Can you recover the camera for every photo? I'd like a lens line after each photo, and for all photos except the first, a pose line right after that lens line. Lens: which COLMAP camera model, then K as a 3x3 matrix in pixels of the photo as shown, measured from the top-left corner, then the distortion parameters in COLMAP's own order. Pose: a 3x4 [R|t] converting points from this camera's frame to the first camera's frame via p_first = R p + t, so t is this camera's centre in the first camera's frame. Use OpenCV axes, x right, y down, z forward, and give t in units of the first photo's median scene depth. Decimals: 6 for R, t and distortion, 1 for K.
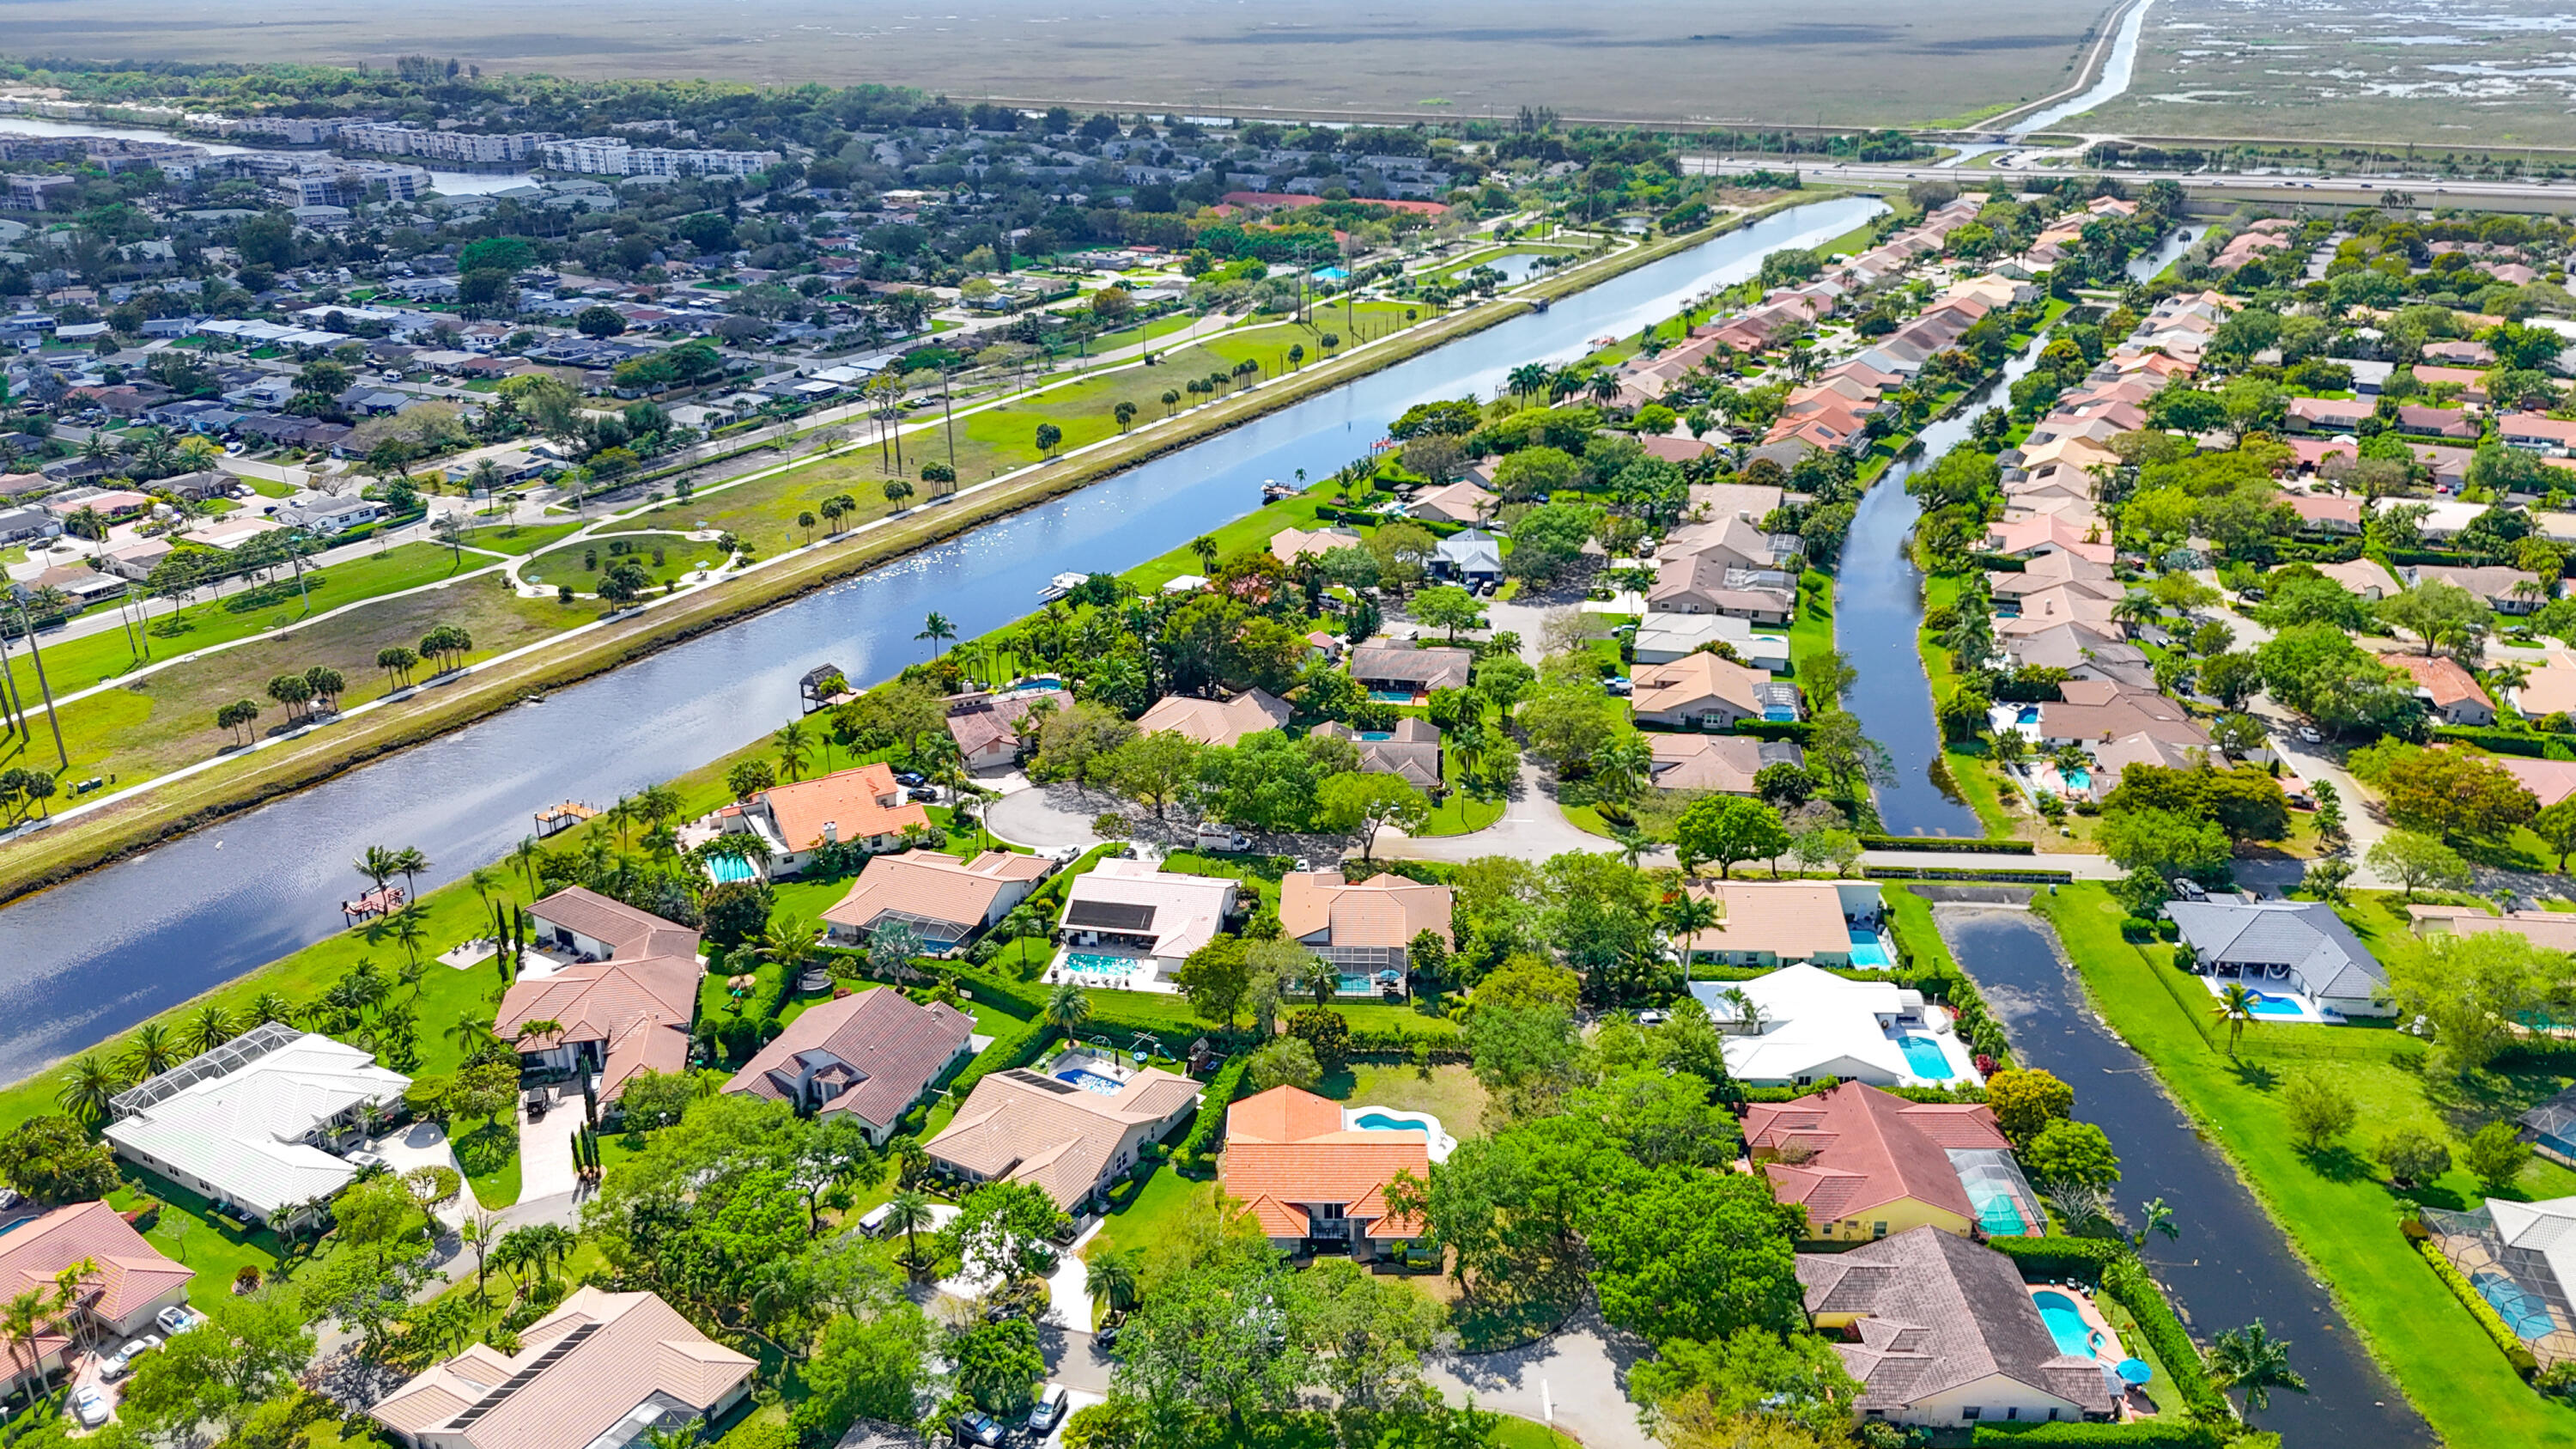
lens RADIAL K [[1914.5, 0, 1288.0], [0, 1914.5, 724.5], [0, 0, 1]] dist [0.068208, -0.073219]
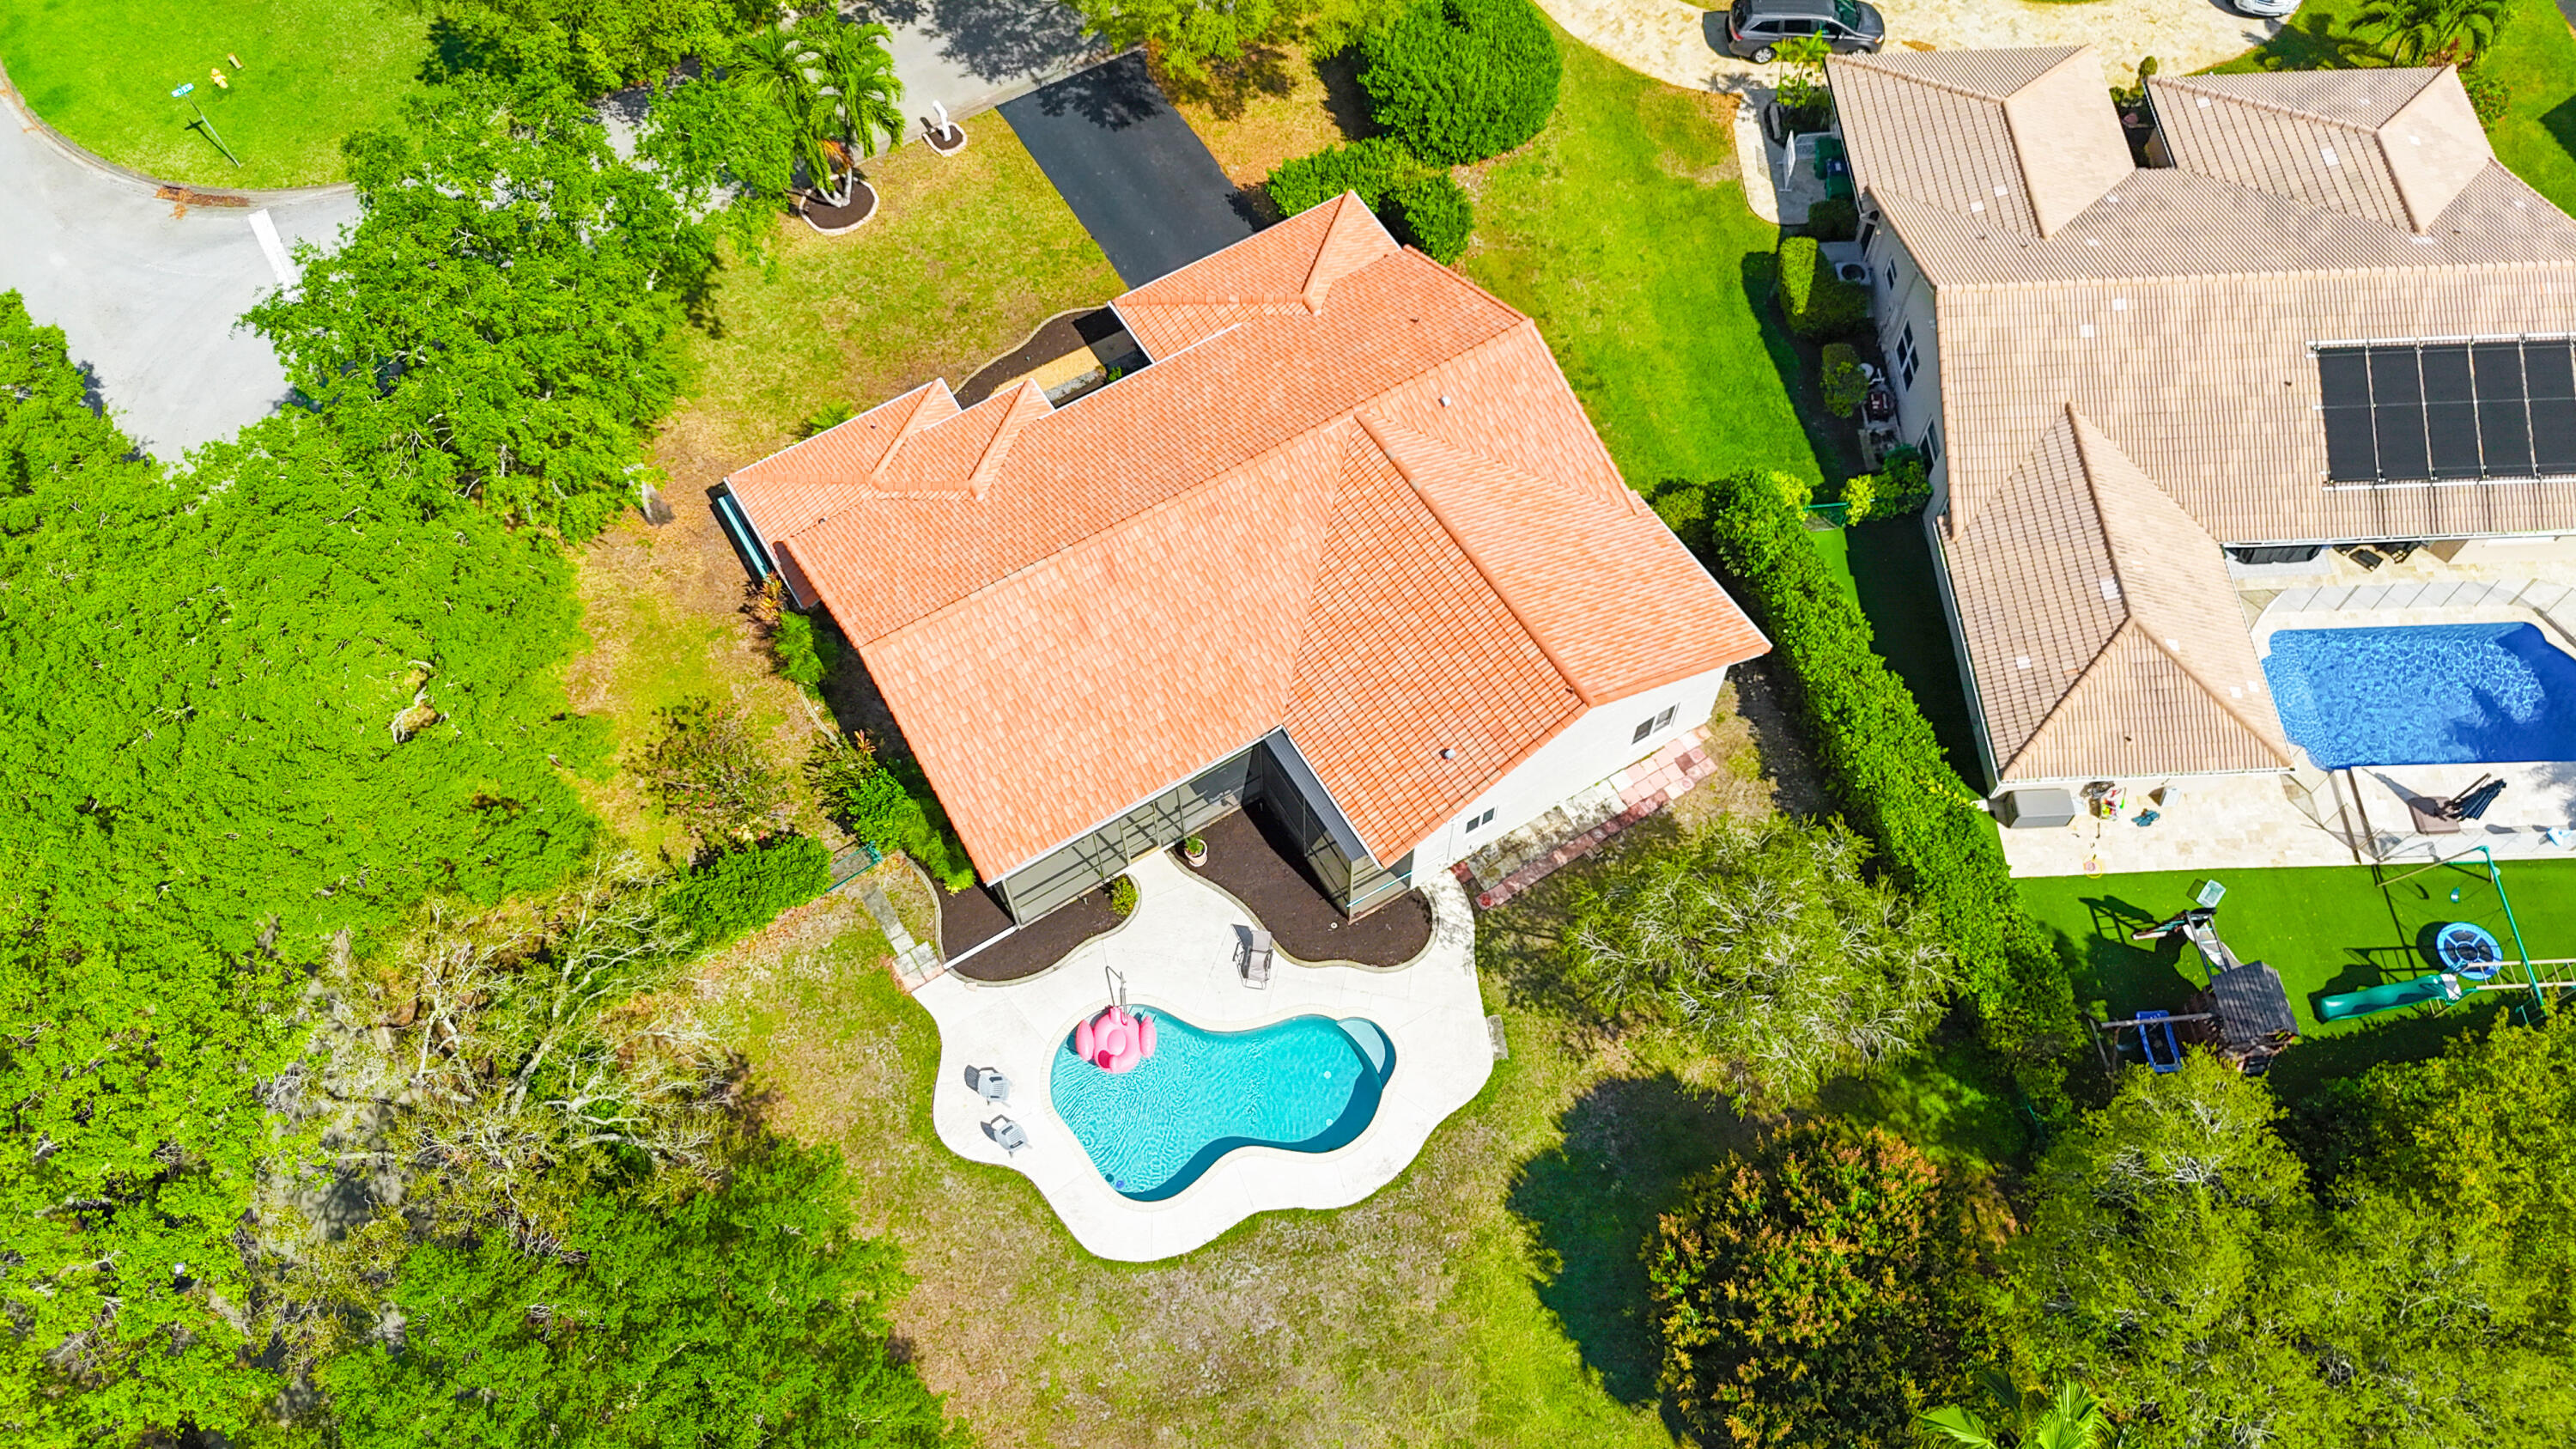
lens RADIAL K [[1908.5, 0, 1288.0], [0, 1908.5, 724.5], [0, 0, 1]] dist [0.060991, -0.067442]
pose [[-0.845851, 0.476298, -0.240160, 0.078110], [-0.178196, 0.172054, 0.968836, -0.021994], [0.502775, 0.862286, -0.060657, 0.922166]]
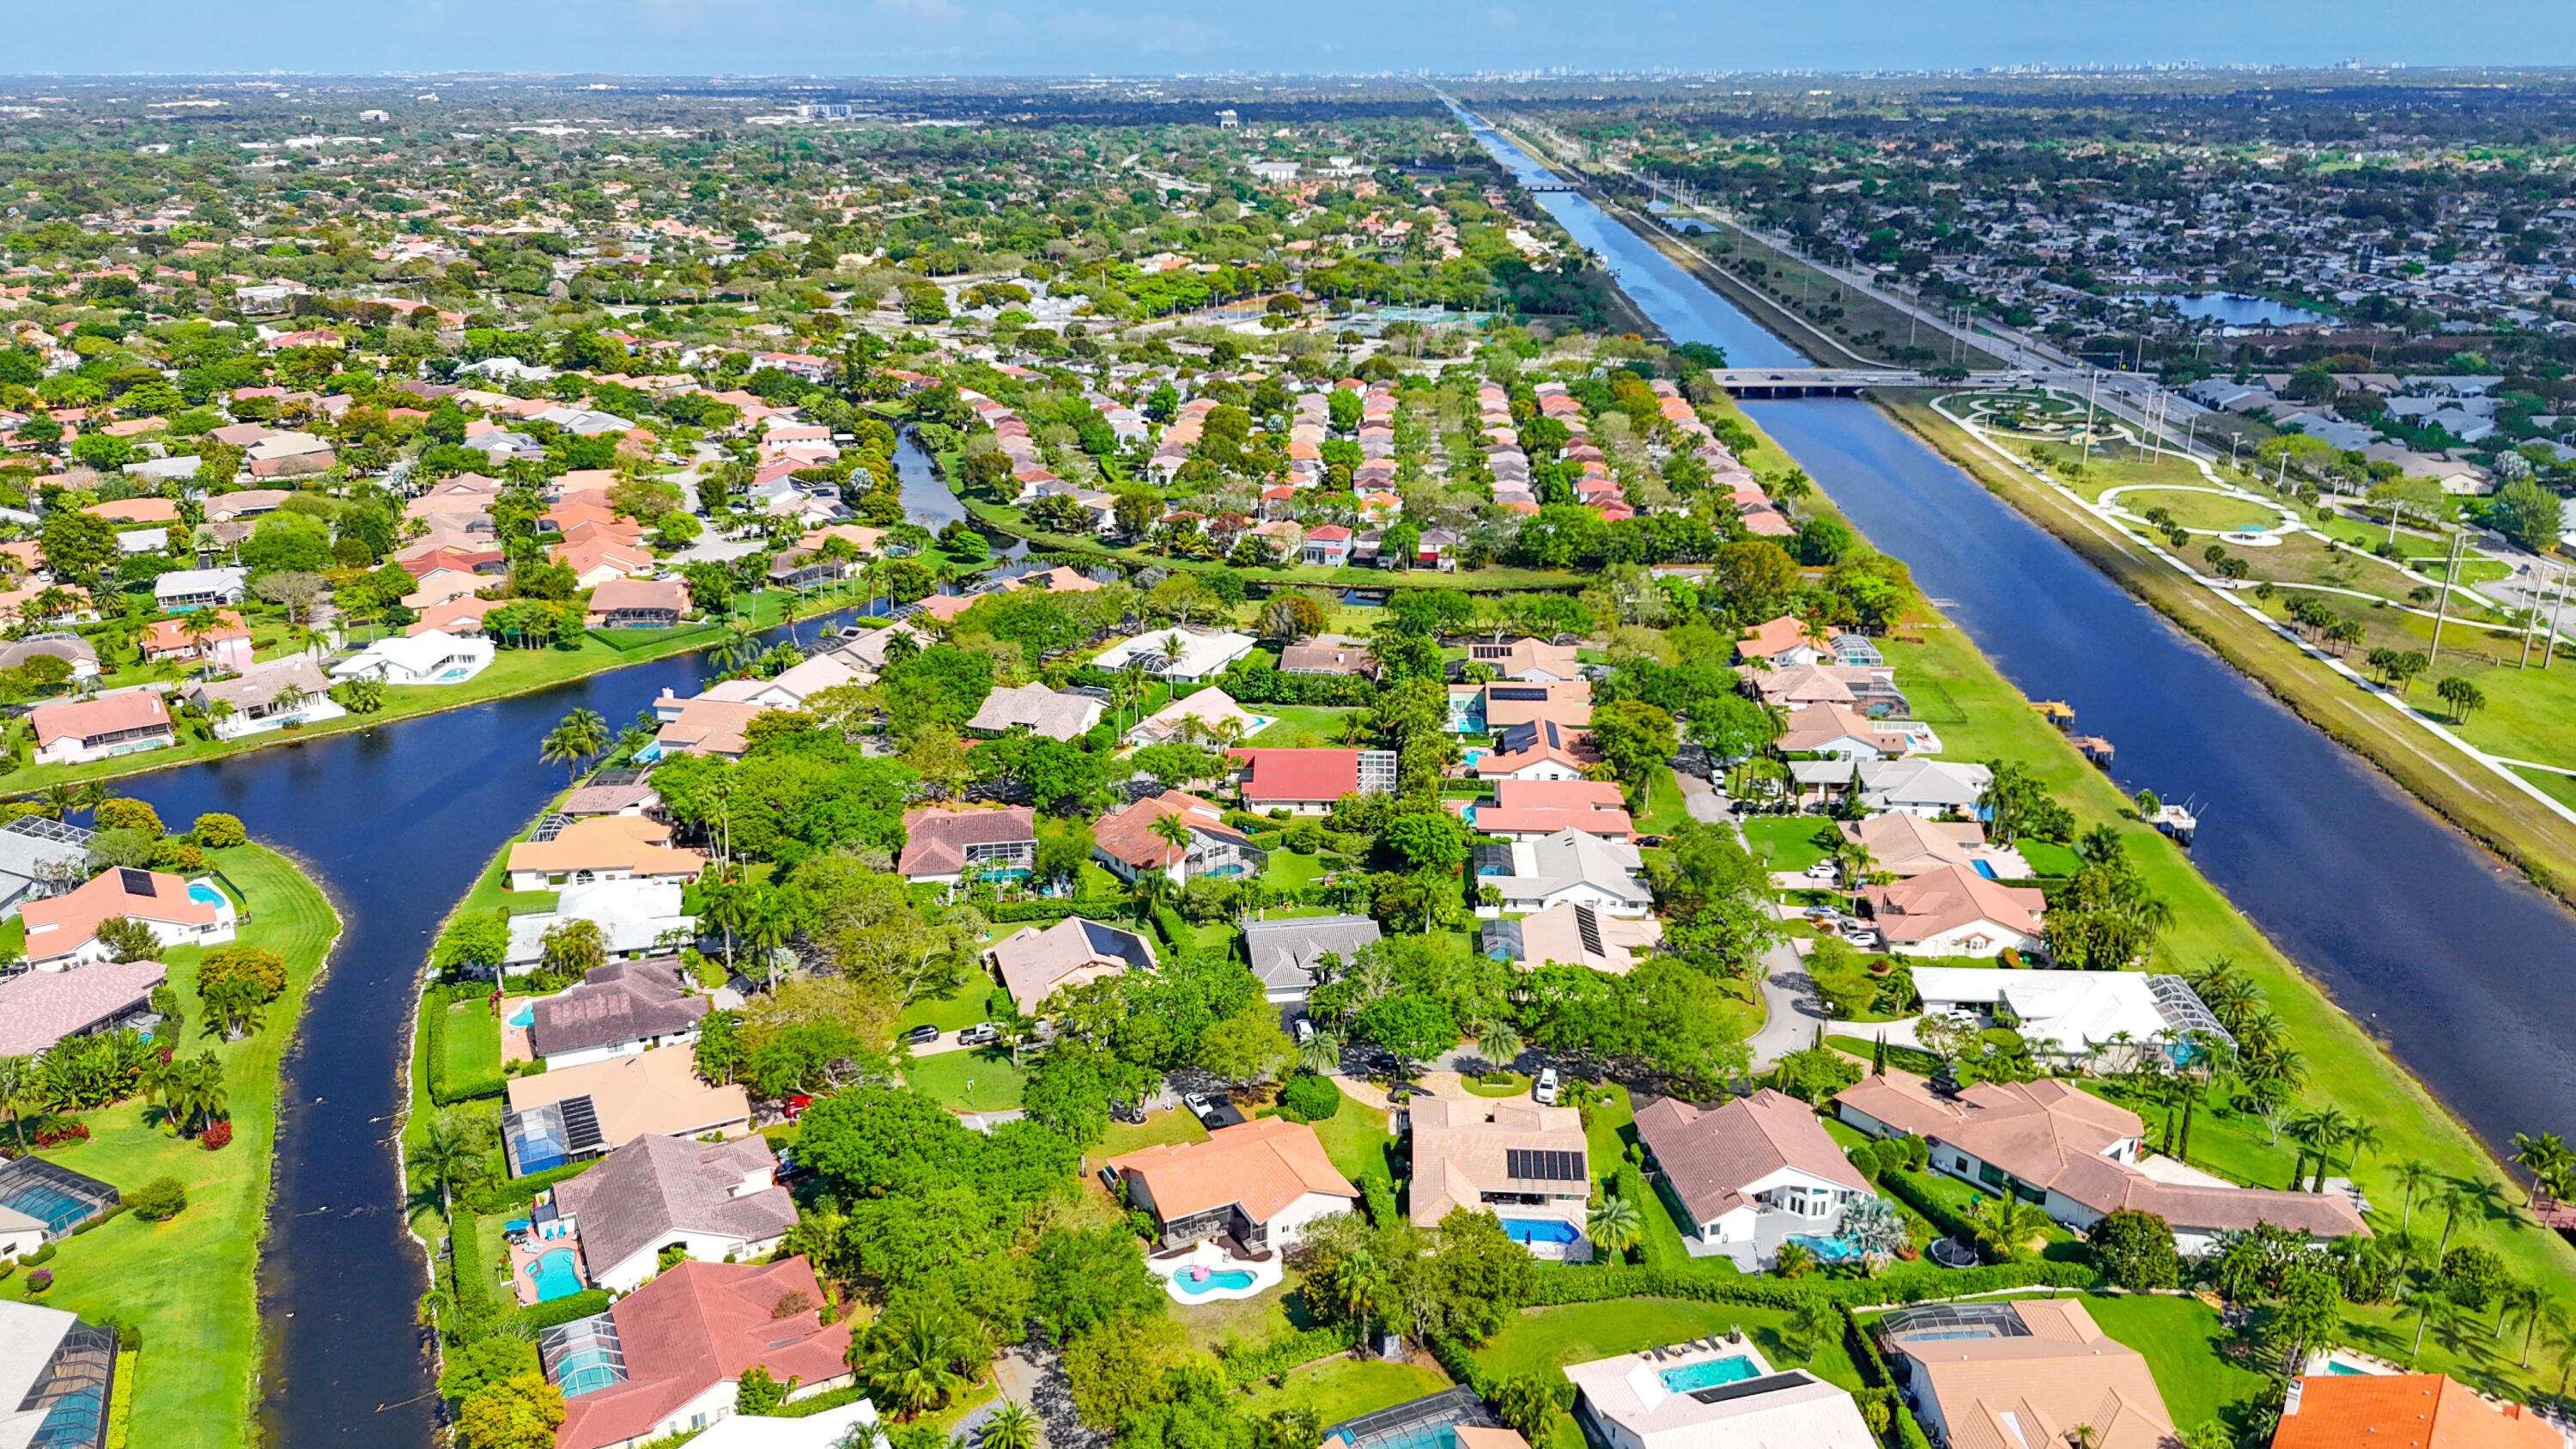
lens RADIAL K [[1914.5, 0, 1288.0], [0, 1914.5, 724.5], [0, 0, 1]] dist [0.068208, -0.073219]
pose [[-0.890898, 0.161030, -0.424701, 0.360139], [-0.156917, 0.768350, 0.620495, -0.560846], [0.426237, 0.619441, -0.659253, 1.386274]]
